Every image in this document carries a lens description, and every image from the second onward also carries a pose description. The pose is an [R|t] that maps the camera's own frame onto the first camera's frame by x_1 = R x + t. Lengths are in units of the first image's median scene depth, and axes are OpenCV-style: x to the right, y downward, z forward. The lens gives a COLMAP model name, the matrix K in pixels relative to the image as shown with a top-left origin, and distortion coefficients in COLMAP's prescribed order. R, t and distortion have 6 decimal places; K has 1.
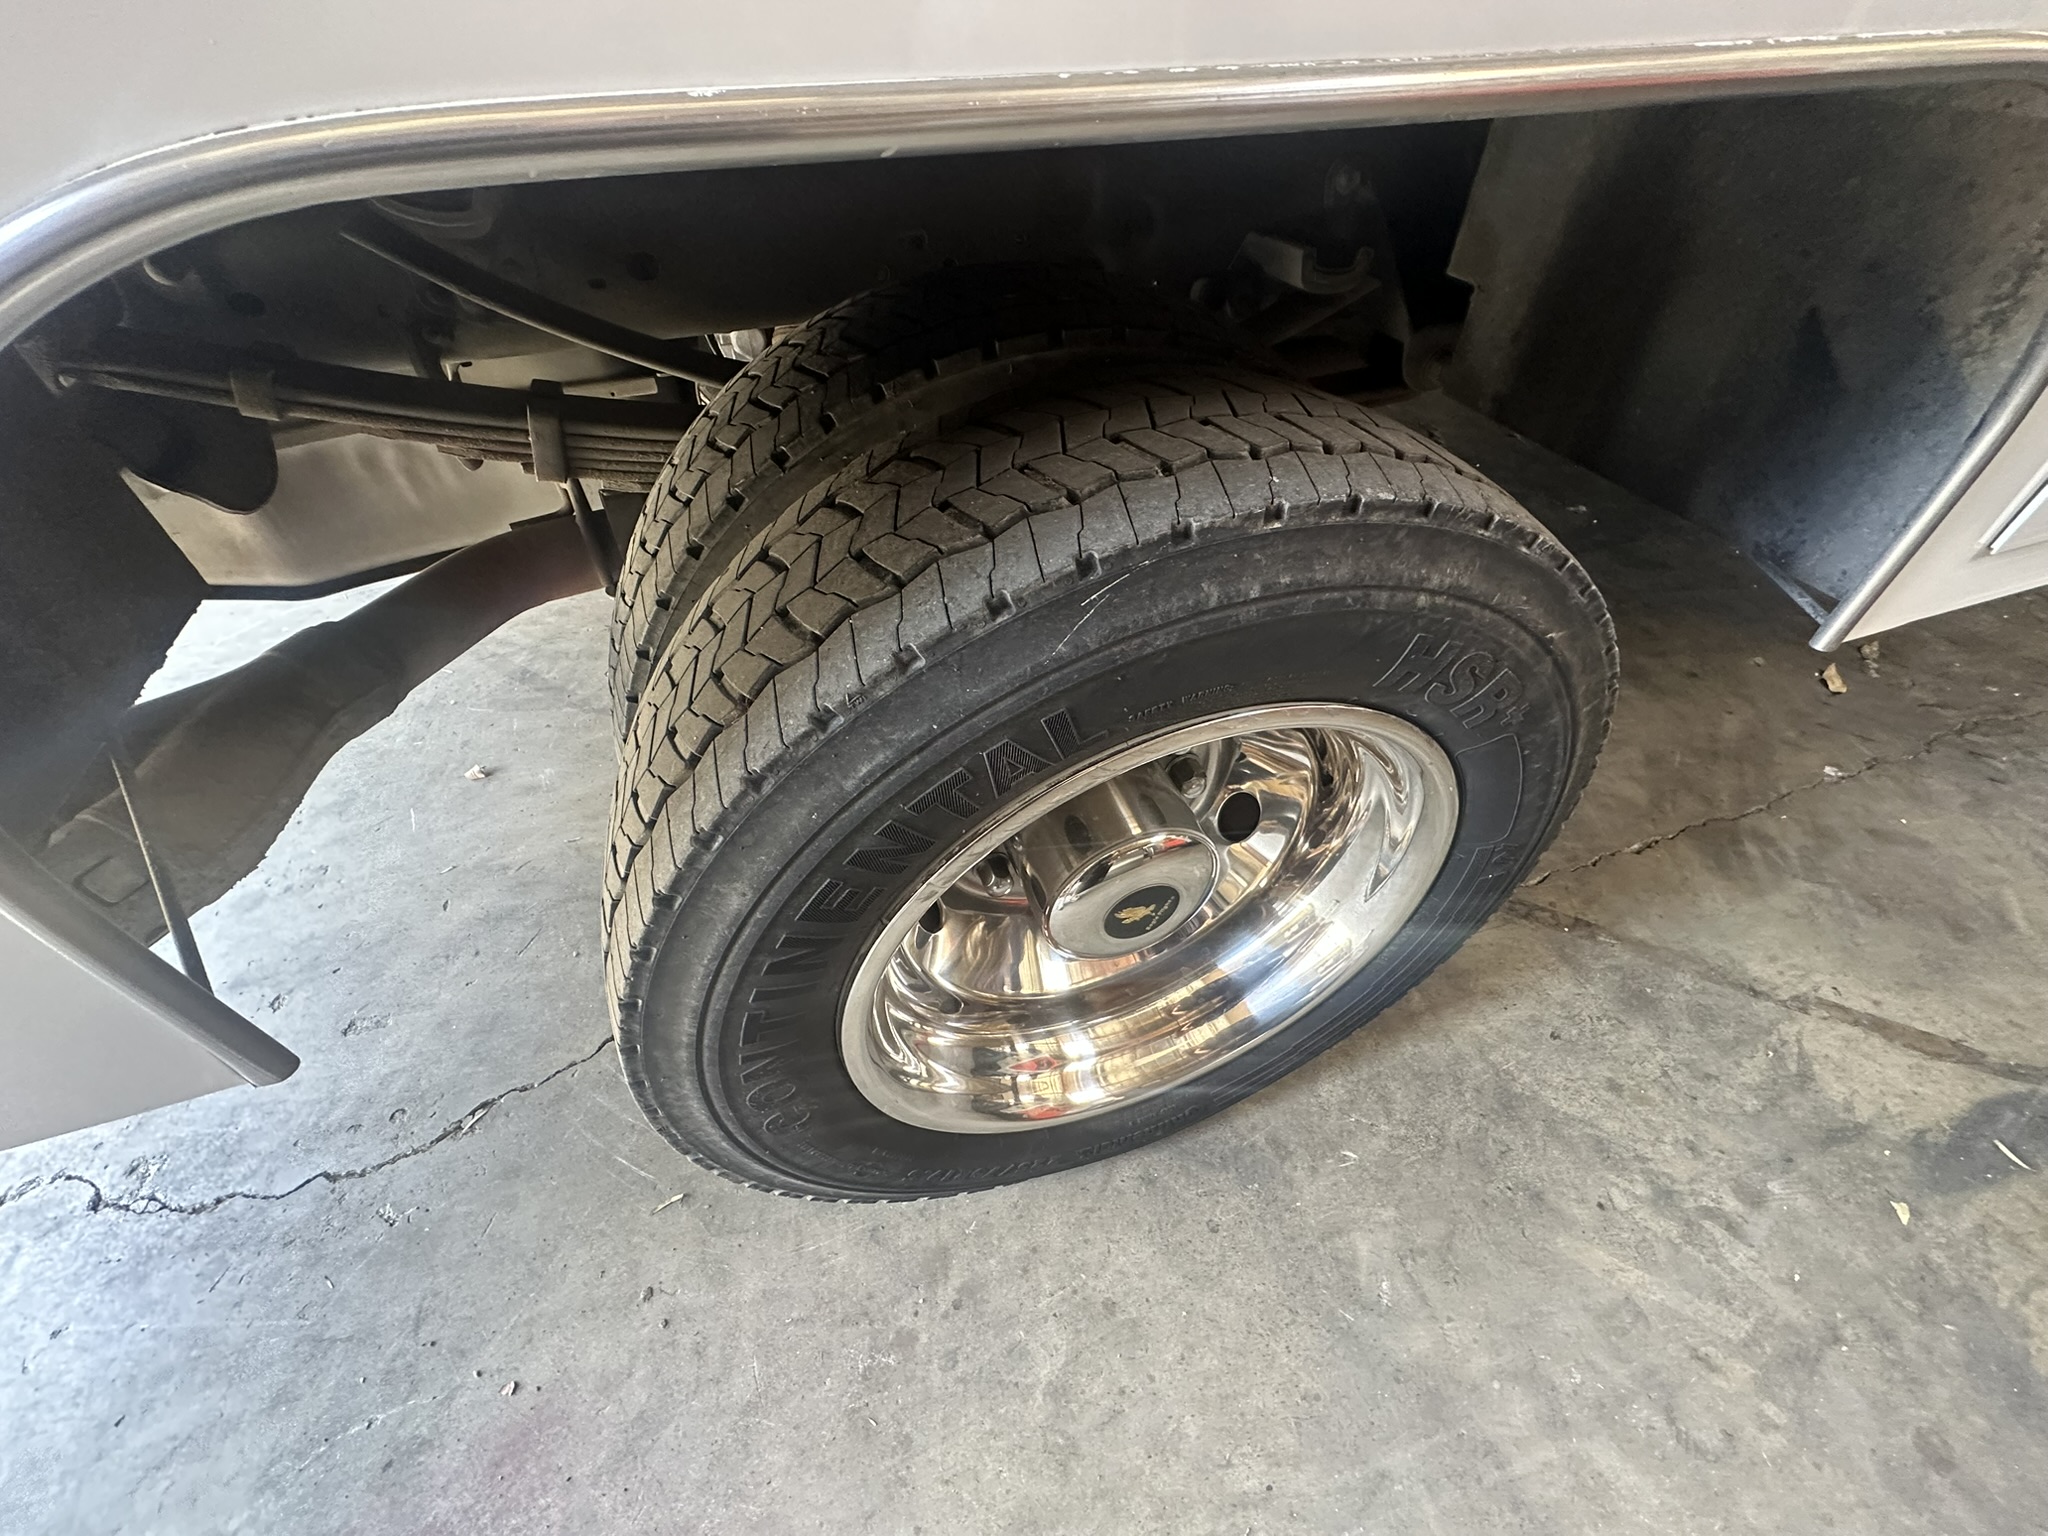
lens RADIAL K [[848.0, 0, 1063.3], [0, 848.0, 792.5], [0, 0, 1]] dist [0.001019, -0.000064]
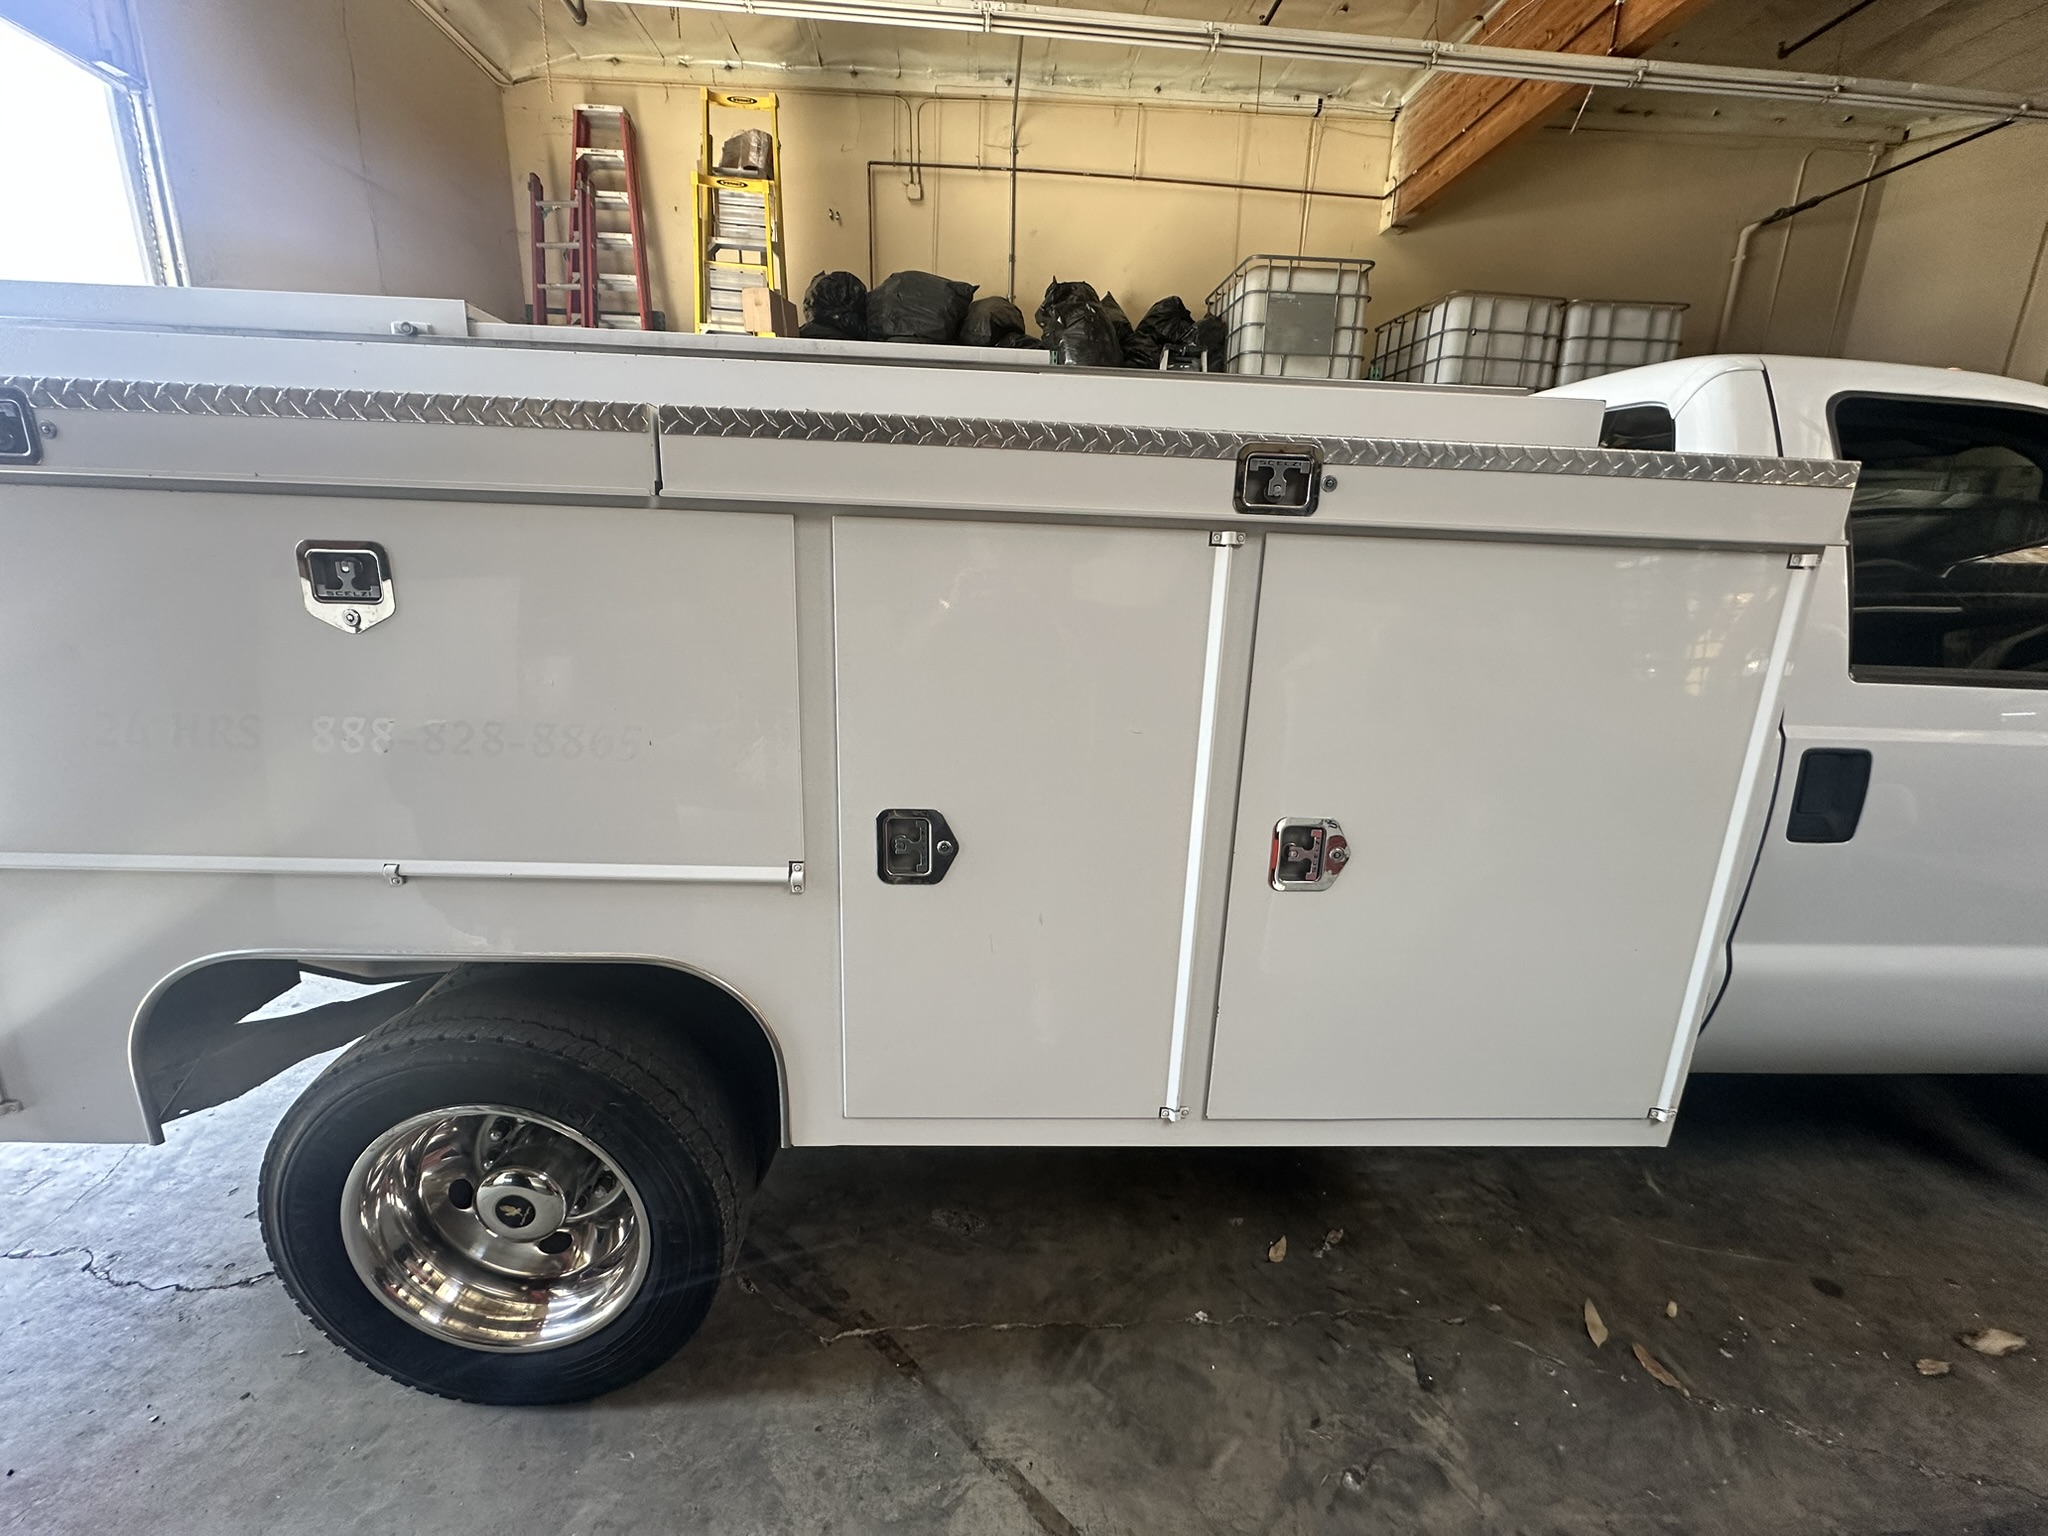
lens RADIAL K [[848.0, 0, 1014.3], [0, 848.0, 764.8], [0, 0, 1]] dist [0.001019, -0.000064]
pose [[0.953049, 0.109496, -0.282326, 1.227018], [-0.240817, 0.839307, -0.487412, -0.042616], [0.183589, 0.532517, 0.826269, -0.777660]]
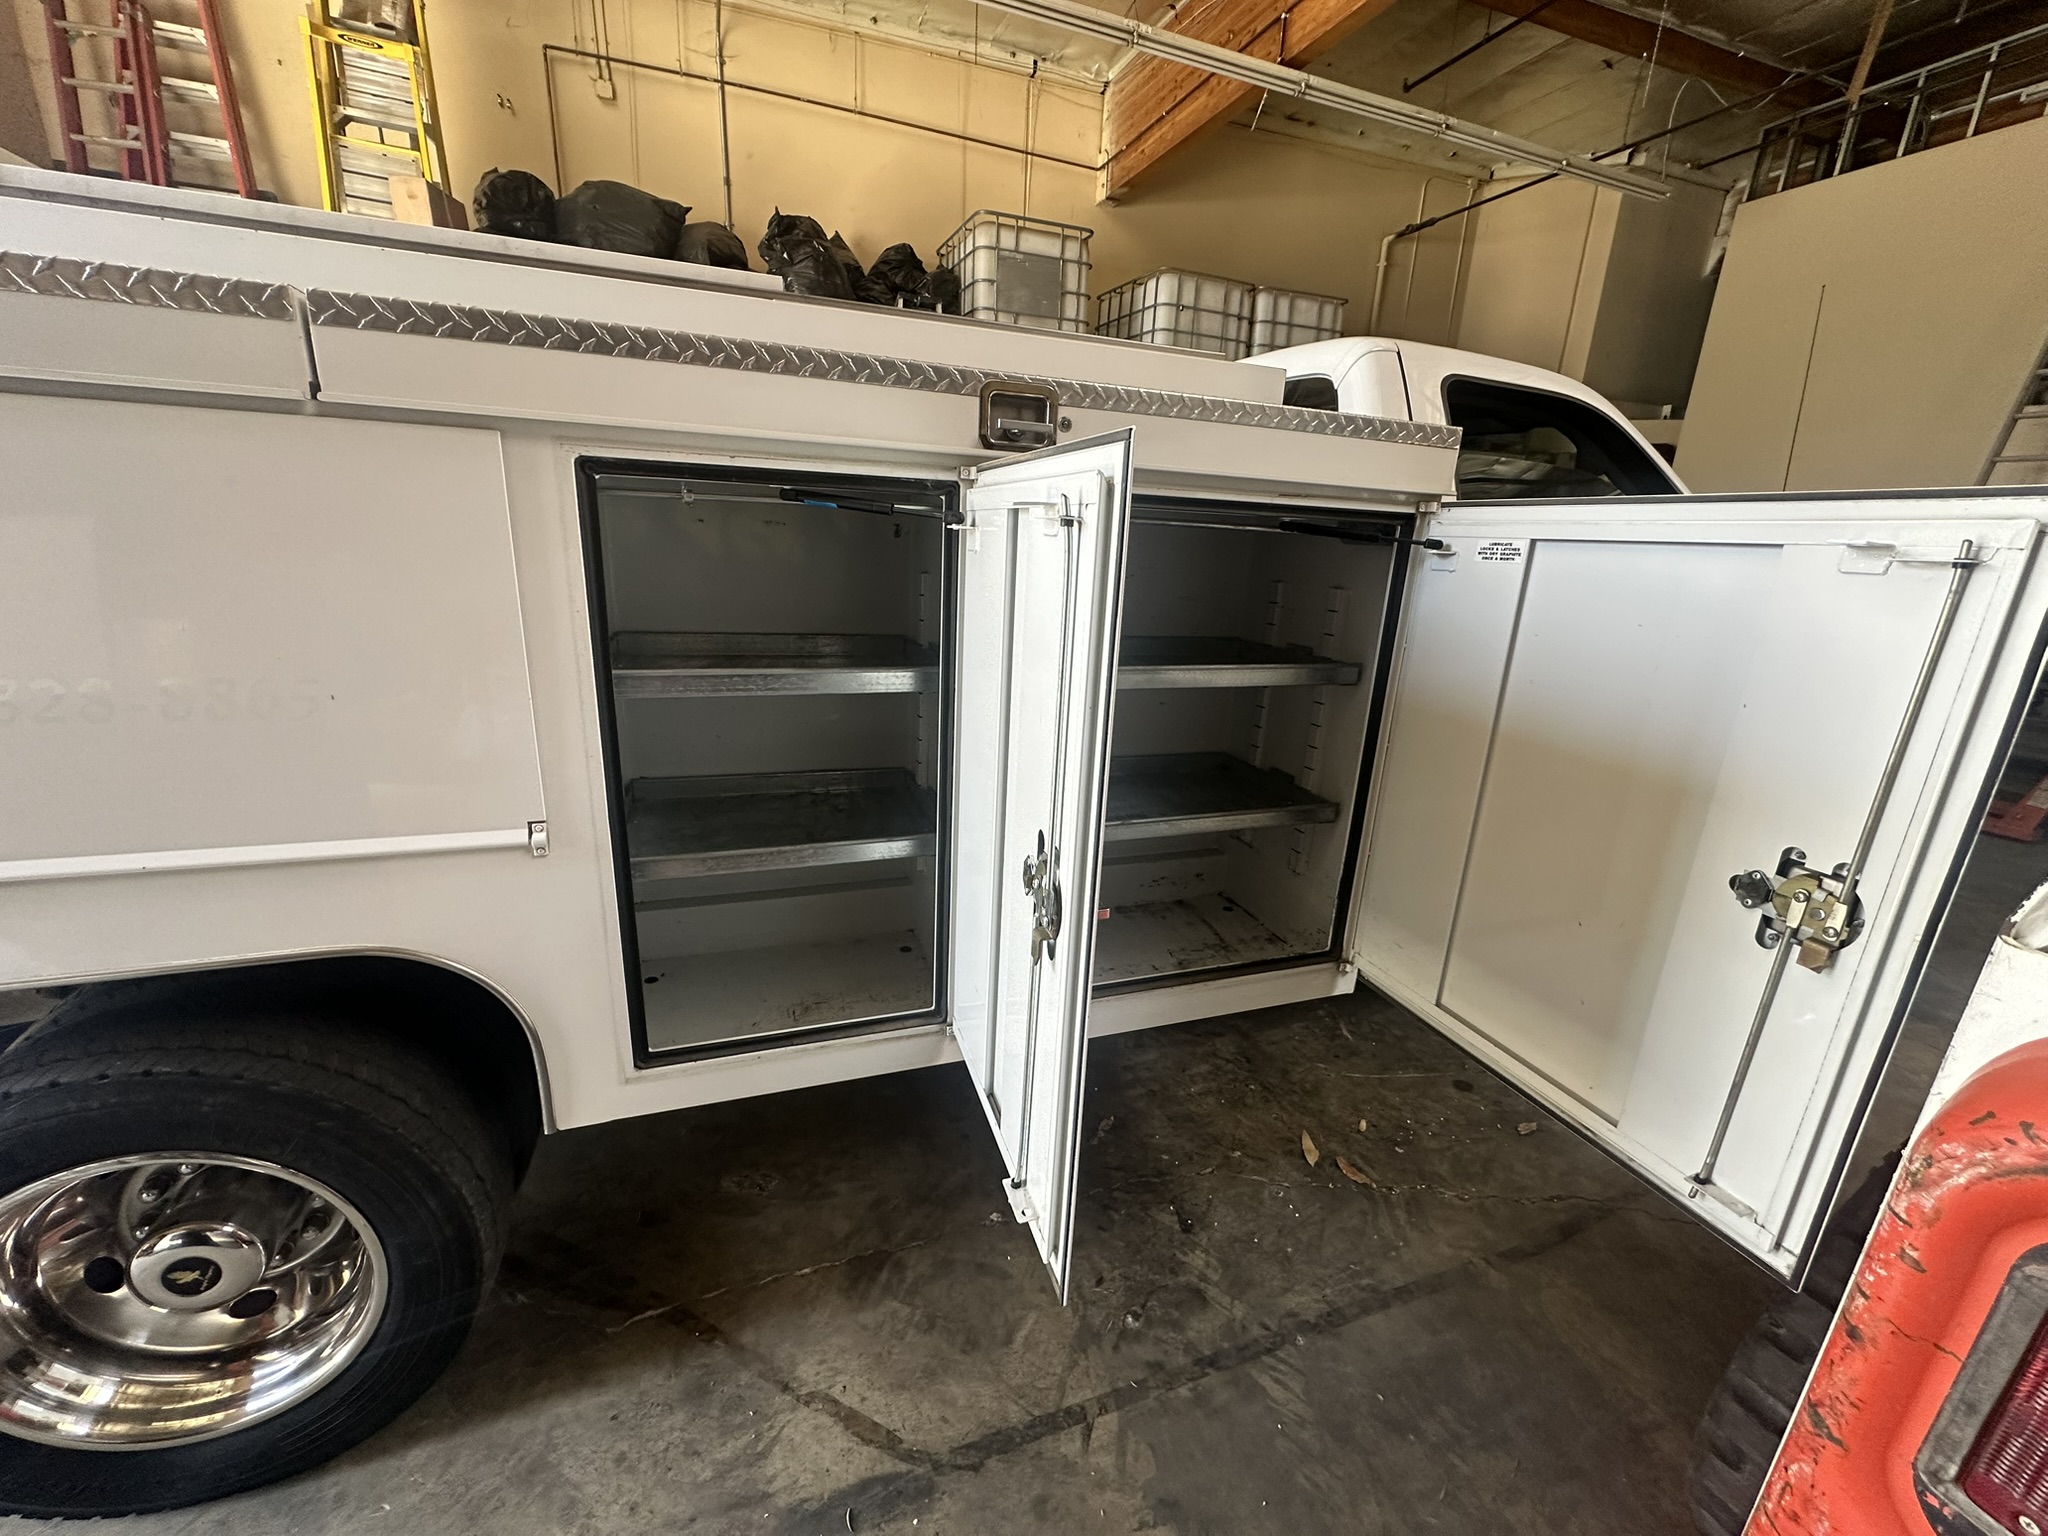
lens RADIAL K [[848.0, 0, 1033.6], [0, 848.0, 767.9], [0, 0, 1]] dist [0.001019, -0.000064]
pose [[0.998536, 0.051302, 0.017158, 1.226672], [-0.036400, 0.871836, -0.488444, 0.013686], [-0.040017, 0.487104, 0.872427, -0.783962]]
